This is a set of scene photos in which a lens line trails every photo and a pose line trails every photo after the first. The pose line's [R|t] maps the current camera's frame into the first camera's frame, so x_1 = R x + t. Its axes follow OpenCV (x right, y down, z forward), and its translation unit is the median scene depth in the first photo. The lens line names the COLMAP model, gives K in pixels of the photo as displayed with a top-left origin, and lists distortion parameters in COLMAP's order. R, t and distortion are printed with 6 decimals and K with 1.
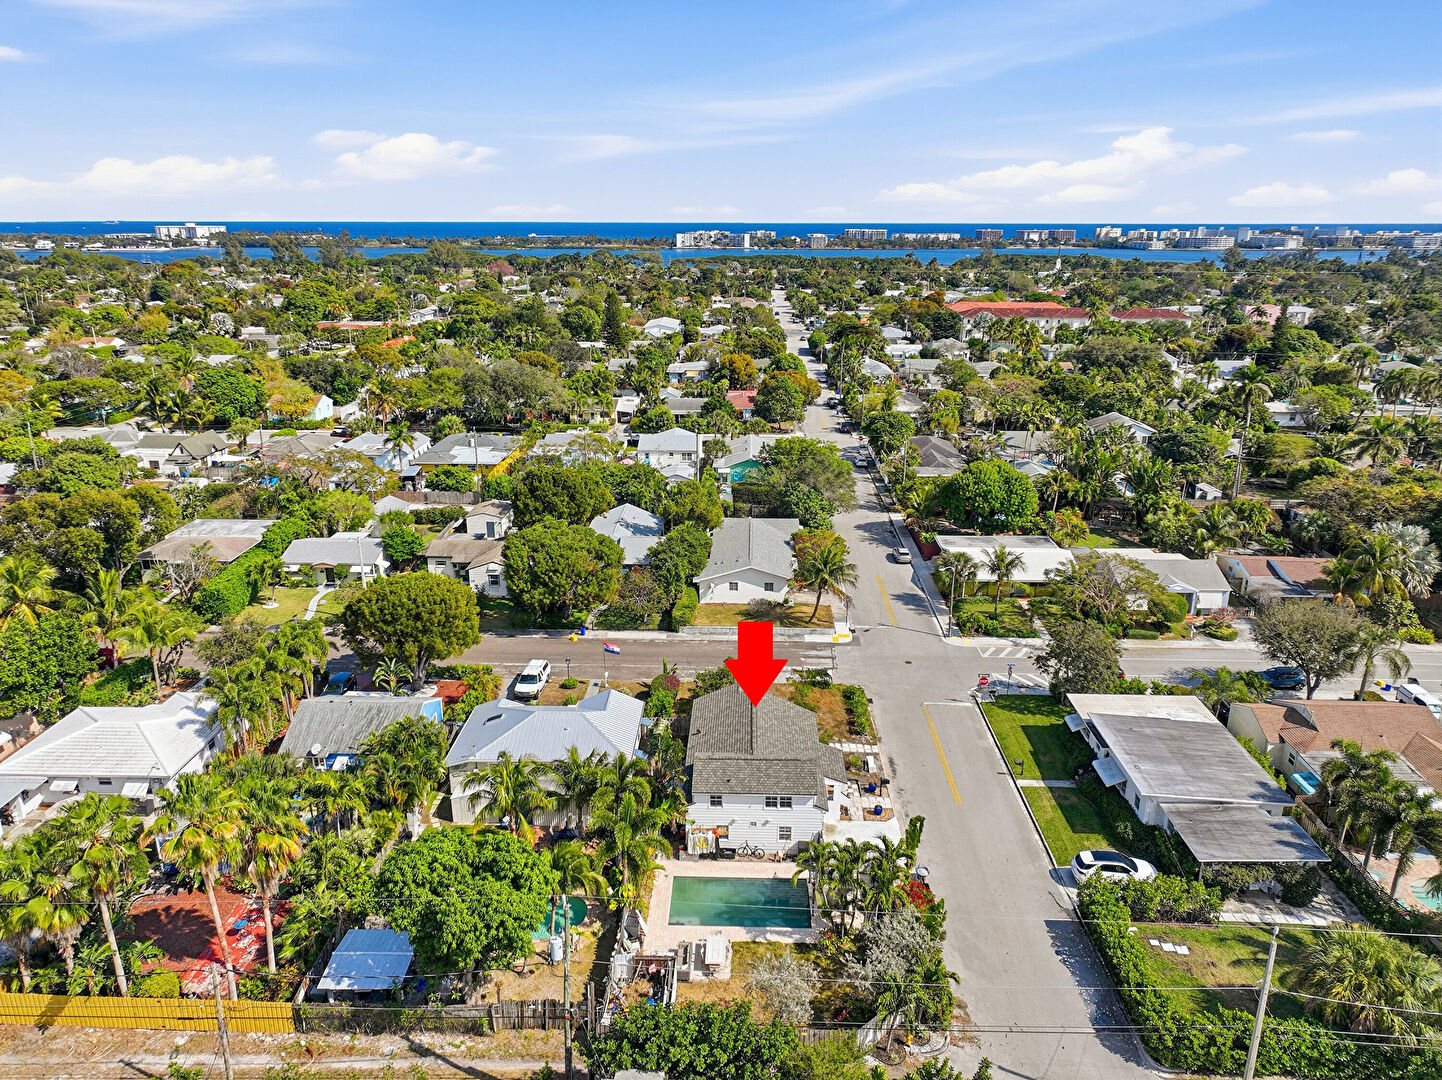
lens RADIAL K [[1015.4, 0, 720.7], [0, 1015.4, 542.2], [0, 0, 1]] dist [0.001603, 0.008324]
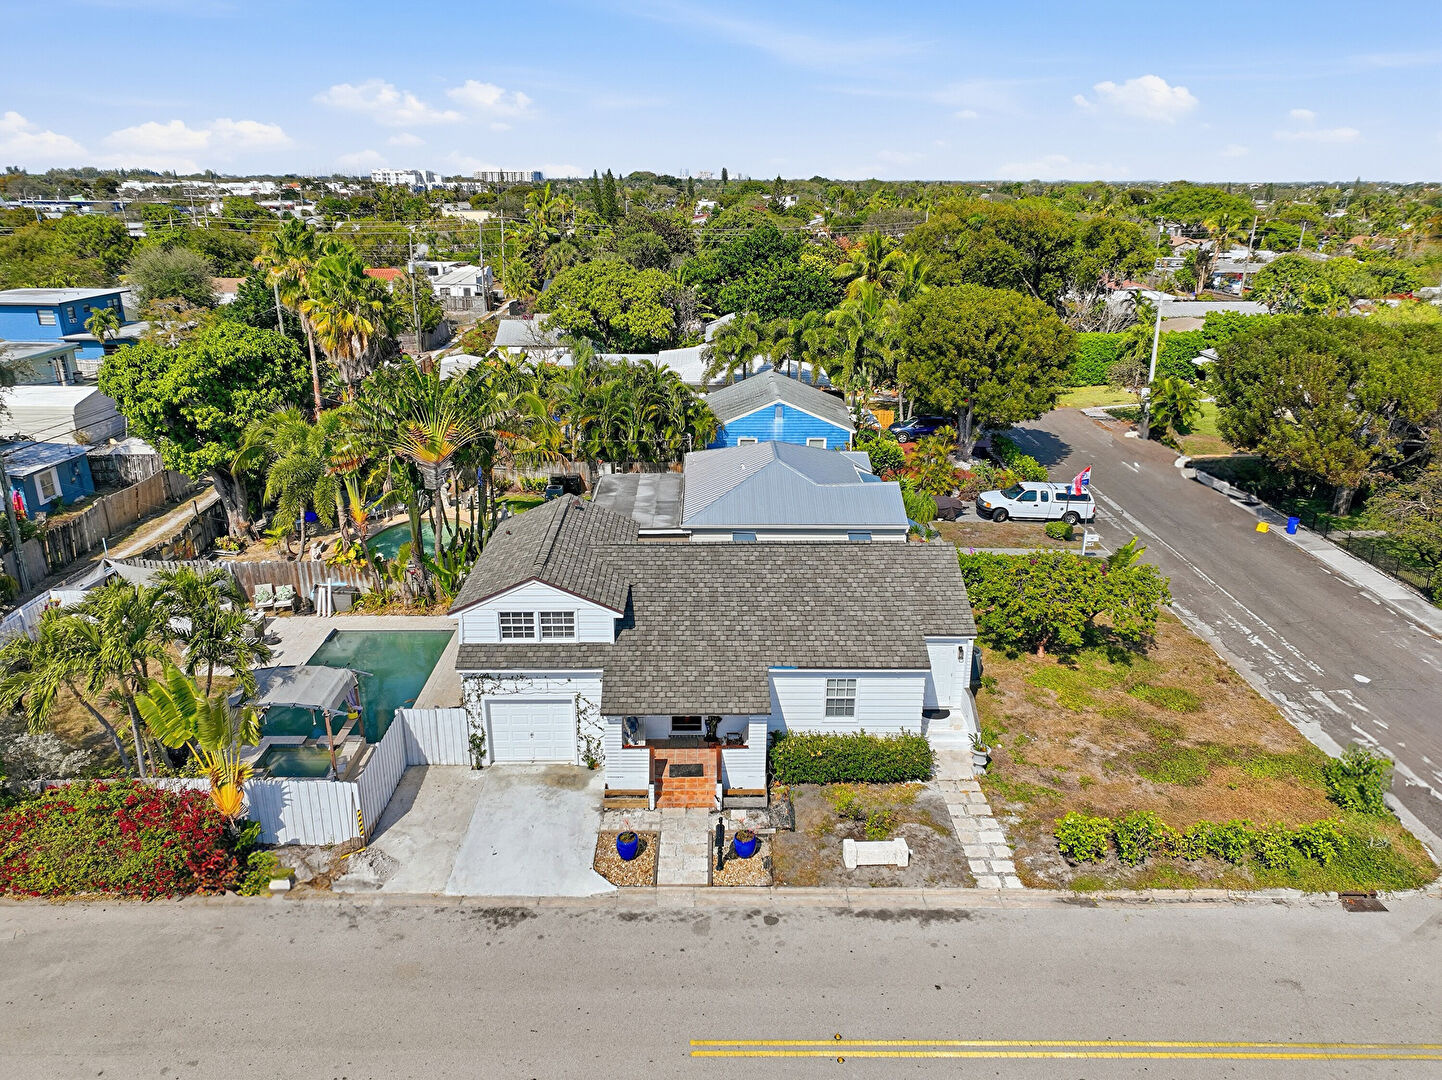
lens RADIAL K [[1015.4, 0, 720.9], [0, 1015.4, 533.5], [0, 0, 1]] dist [0.001603, 0.008324]
pose [[0.042917, 0.326508, -0.944220, 0.487338], [-0.308863, 0.903130, 0.298261, 0.042649], [0.950138, 0.278834, 0.139606, 0.988827]]
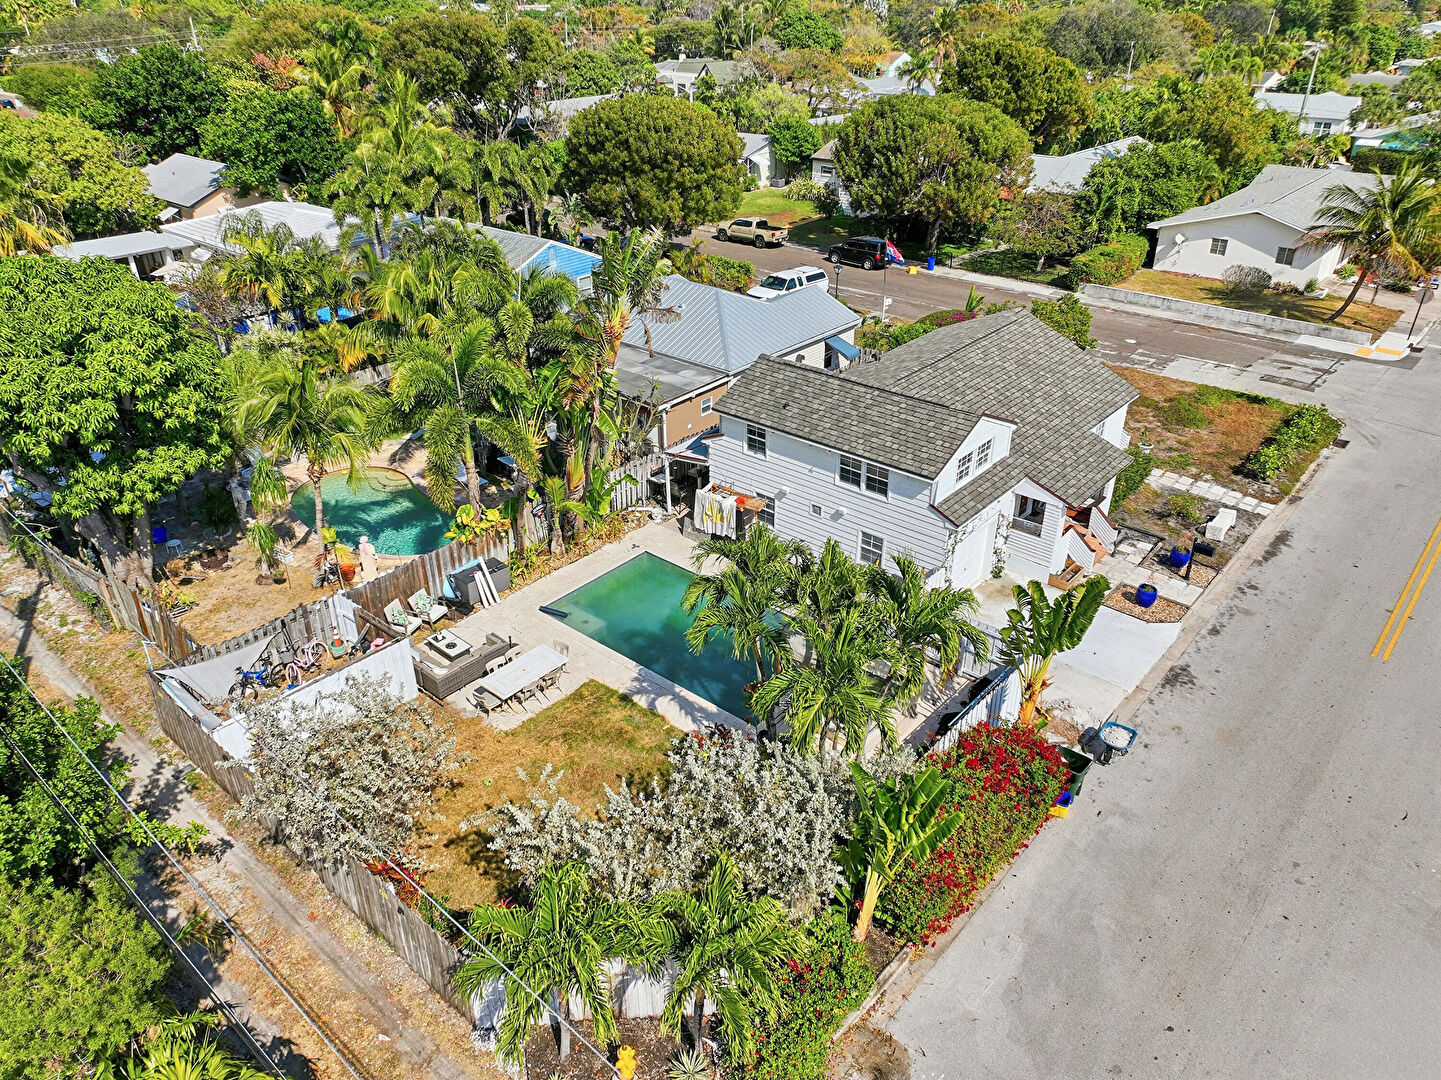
lens RADIAL K [[1014.7, 0, 717.1], [0, 1014.7, 540.5], [0, 0, 1]] dist [0.001603, 0.008324]
pose [[0.777757, 0.301608, -0.551477, 0.255175], [-0.186099, 0.948515, 0.256294, 0.171156], [0.600385, -0.096705, 0.793843, 0.570010]]
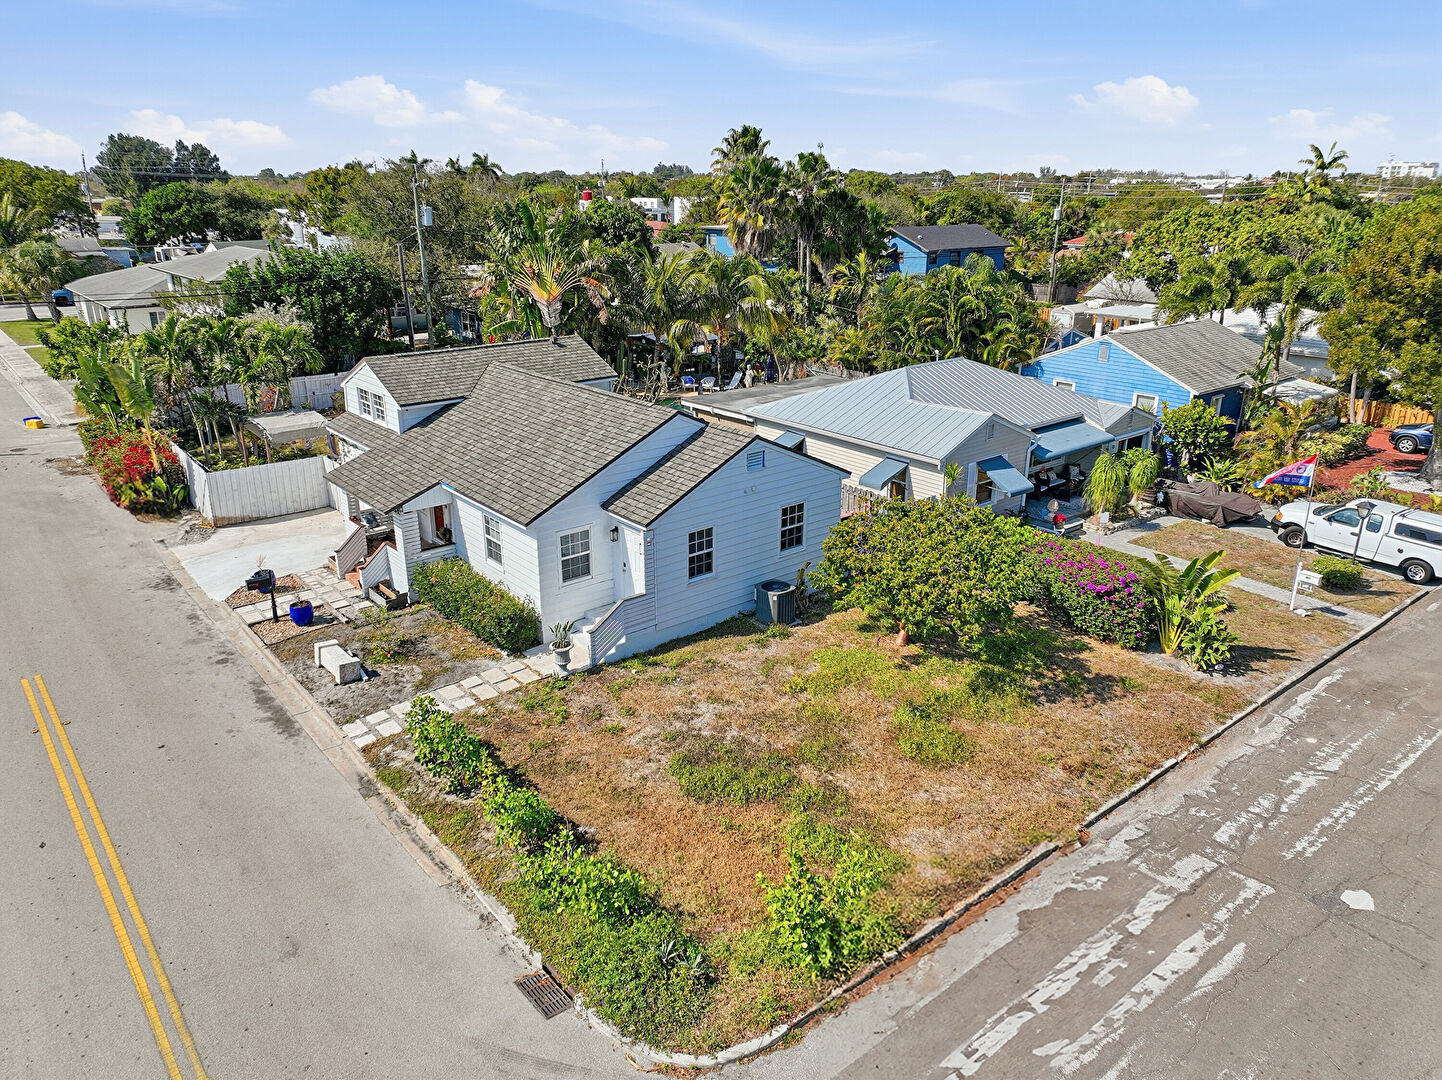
lens RADIAL K [[1015.4, 0, 720.8], [0, 1015.4, 541.5], [0, 0, 1]] dist [0.001603, 0.008324]
pose [[-0.752724, 0.216137, -0.621846, 0.280740], [-0.204591, 0.821002, 0.533009, -0.008866], [0.625739, 0.528433, -0.573768, 1.402494]]
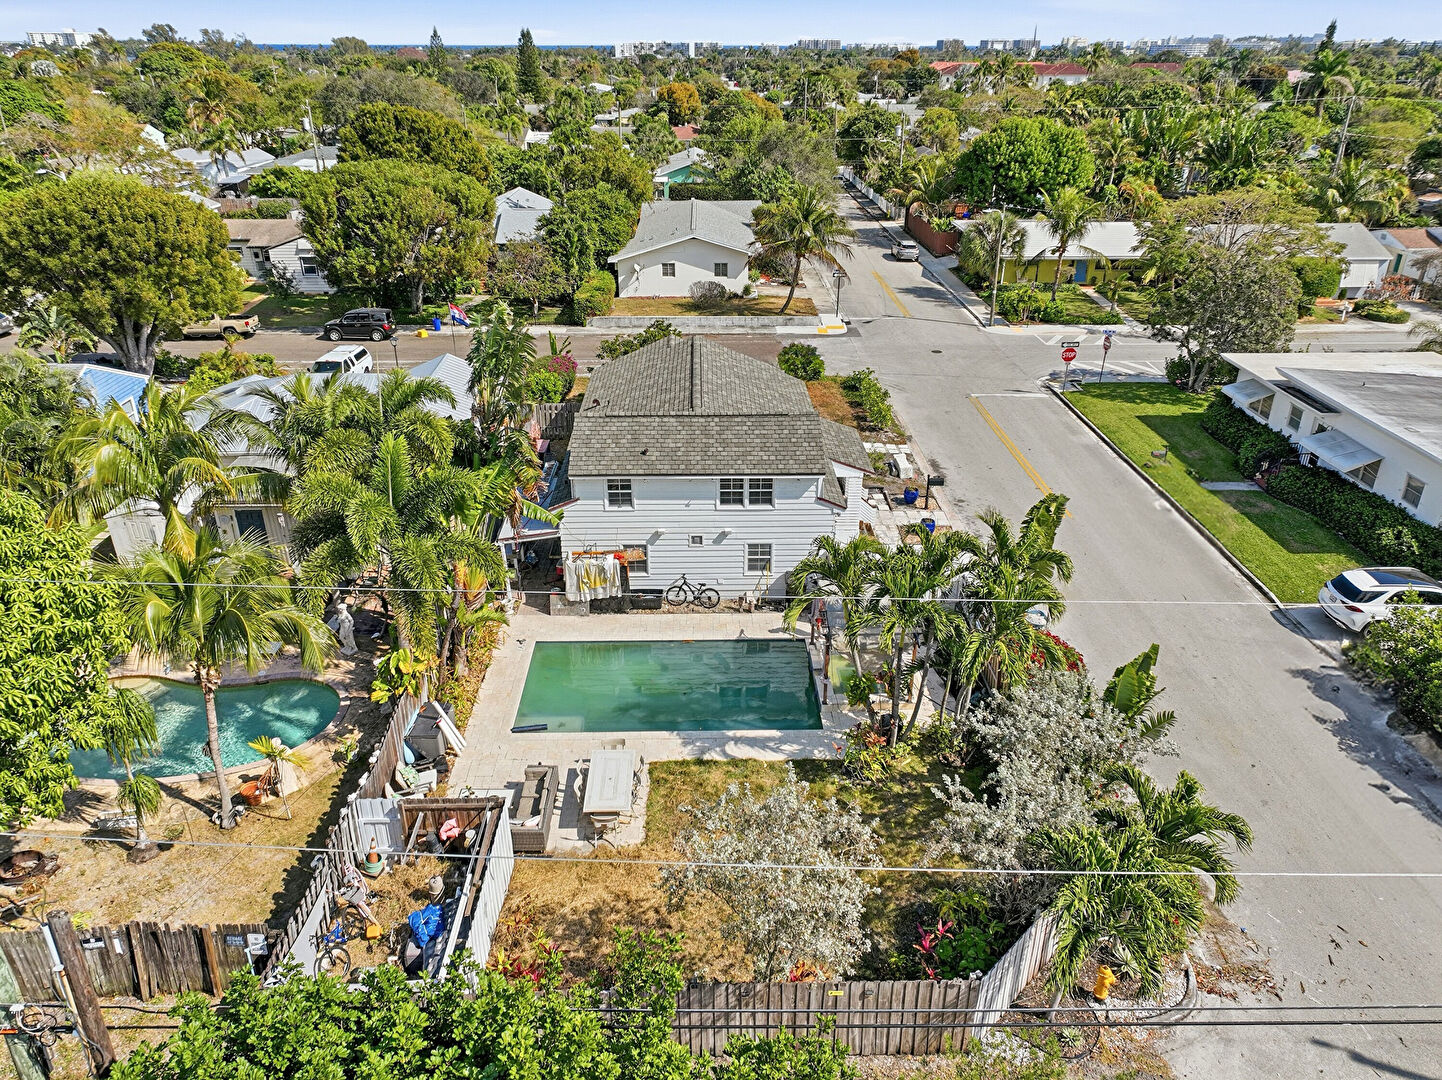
lens RADIAL K [[1015.4, 0, 722.1], [0, 1015.4, 541.7], [0, 0, 1]] dist [0.001603, 0.008324]
pose [[0.998713, -0.023835, 0.044775, 0.021563], [0.016977, 0.988882, 0.147728, 0.197466], [-0.047799, -0.146778, 0.988014, 0.486480]]
